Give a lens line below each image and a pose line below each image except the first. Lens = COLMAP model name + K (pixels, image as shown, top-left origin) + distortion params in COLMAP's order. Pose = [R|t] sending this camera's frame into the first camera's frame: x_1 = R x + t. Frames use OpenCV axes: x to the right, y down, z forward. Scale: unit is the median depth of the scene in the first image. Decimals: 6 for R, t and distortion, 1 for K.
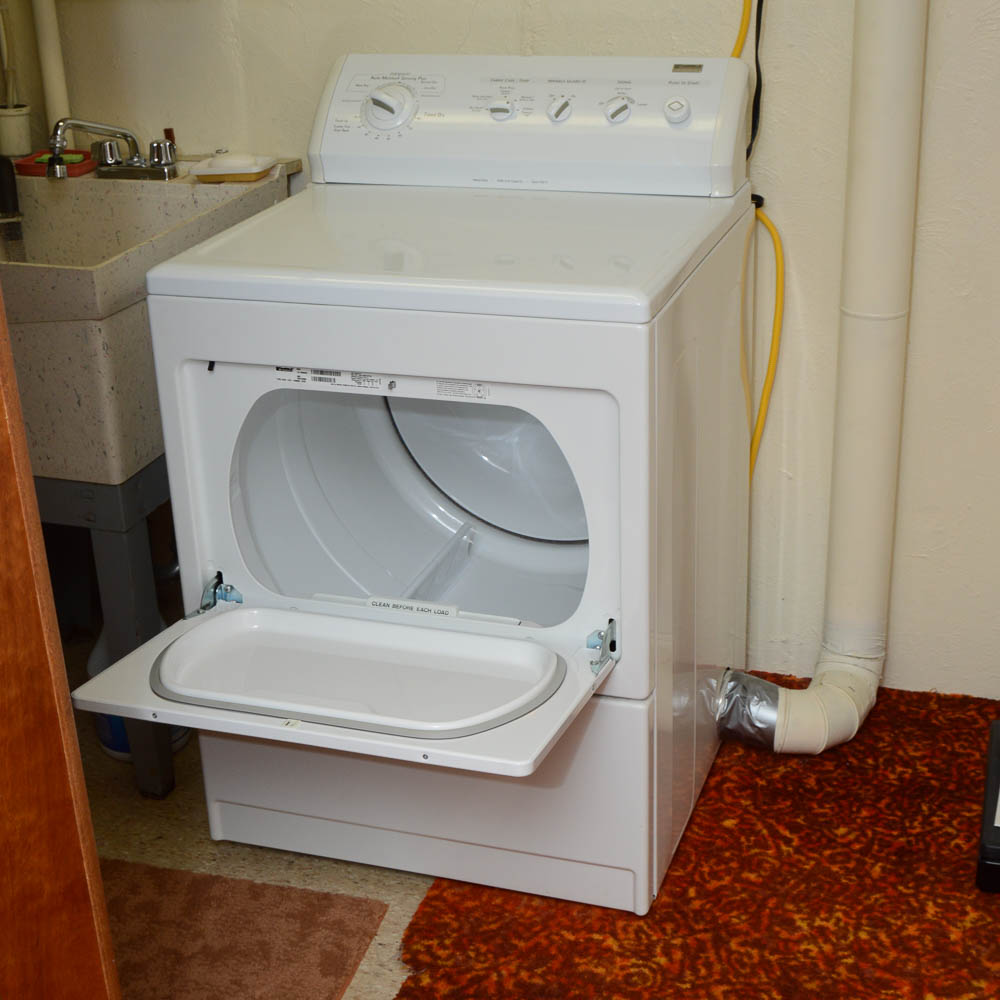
lens RADIAL K [[1601.9, 0, 497.2], [0, 1601.9, 497.3], [0, 0, 1]] dist [-0.059341, 0.000000]
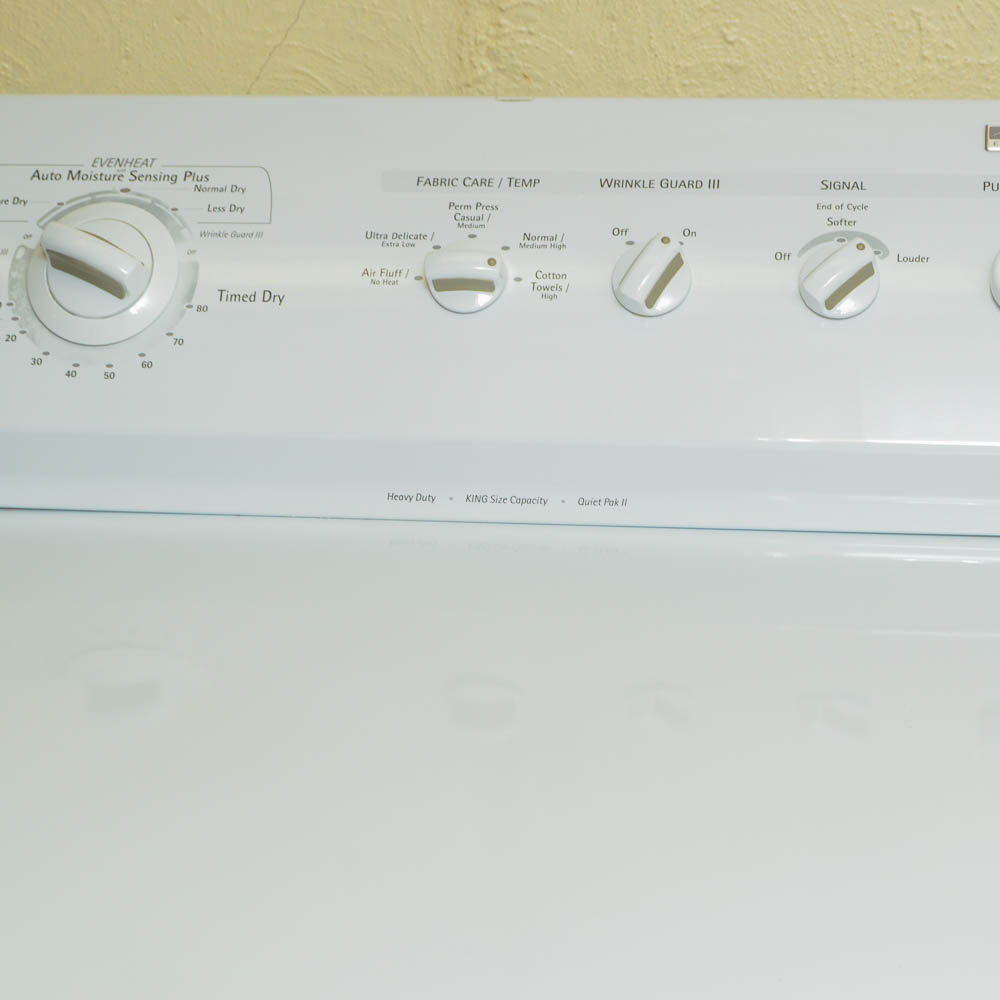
lens RADIAL K [[2891.9, 0, 498.6], [0, 2891.9, 500.2], [0, 0, 1]] dist [-0.037925, 0.000000]
pose [[0.983903, -0.061099, 0.167936, -0.091823], [0.066662, 0.997392, -0.027684, -0.181246], [-0.165807, 0.038433, 0.985409, 0.422852]]
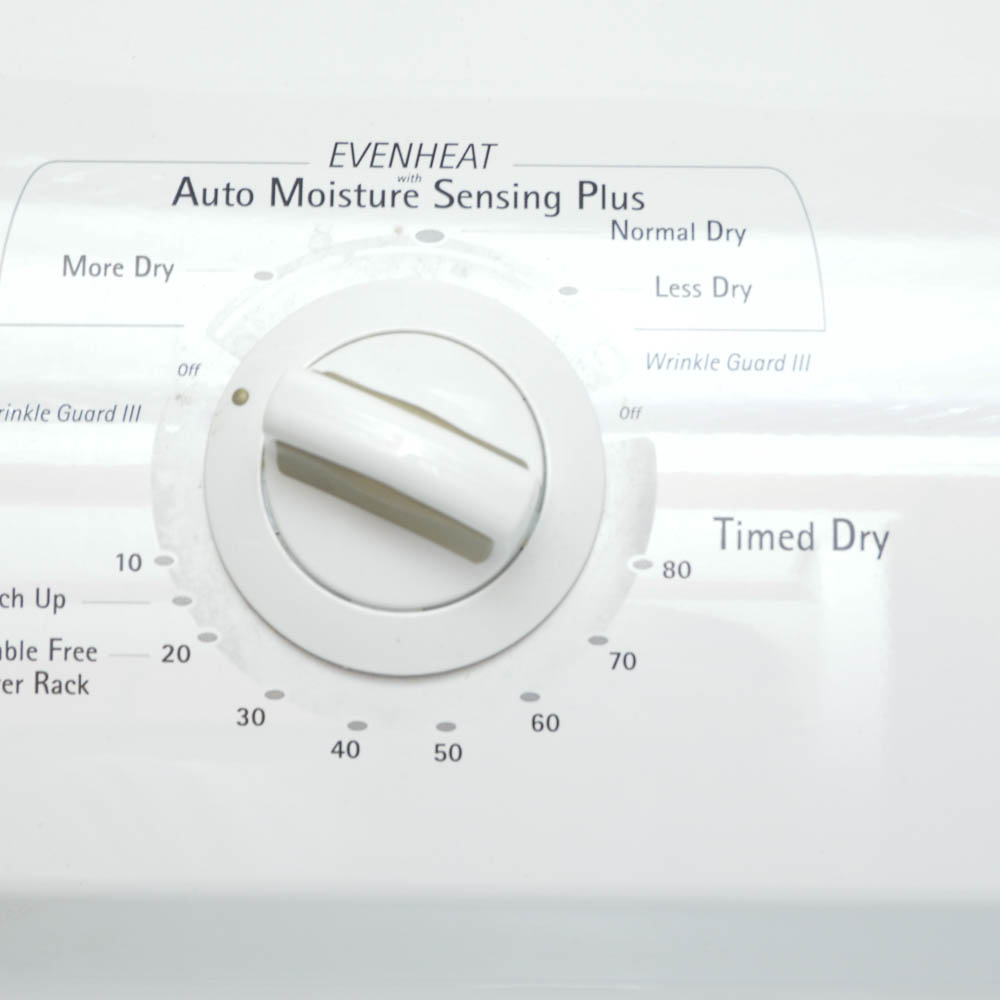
lens RADIAL K [[3435.5, 0, 500.9], [0, 3435.5, 499.6], [0, 0, 1]] dist [-0.045345, 0.000000]
pose [[0.950927, -0.138159, 0.276856, -0.138430], [0.090096, 0.979640, 0.179411, -0.296957], [-0.296007, -0.145664, 0.944014, 0.760585]]
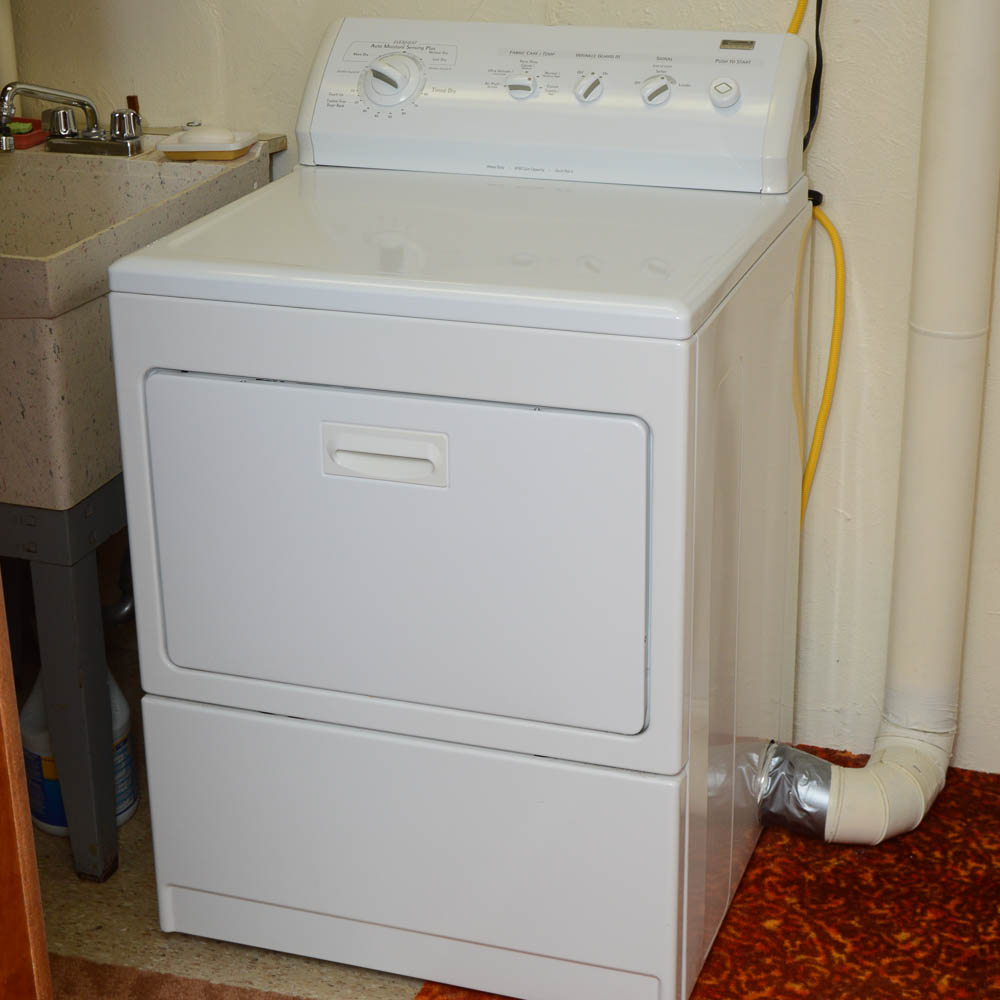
lens RADIAL K [[1928.4, 0, 510.3], [0, 1928.4, 433.2], [0, 0, 1]] dist [-0.052126, 0.000000]
pose [[0.999718, 0.022544, 0.007421, -0.006960], [-0.022144, 0.998491, -0.050249, -0.002502], [-0.008542, 0.050071, 0.998709, -0.033472]]
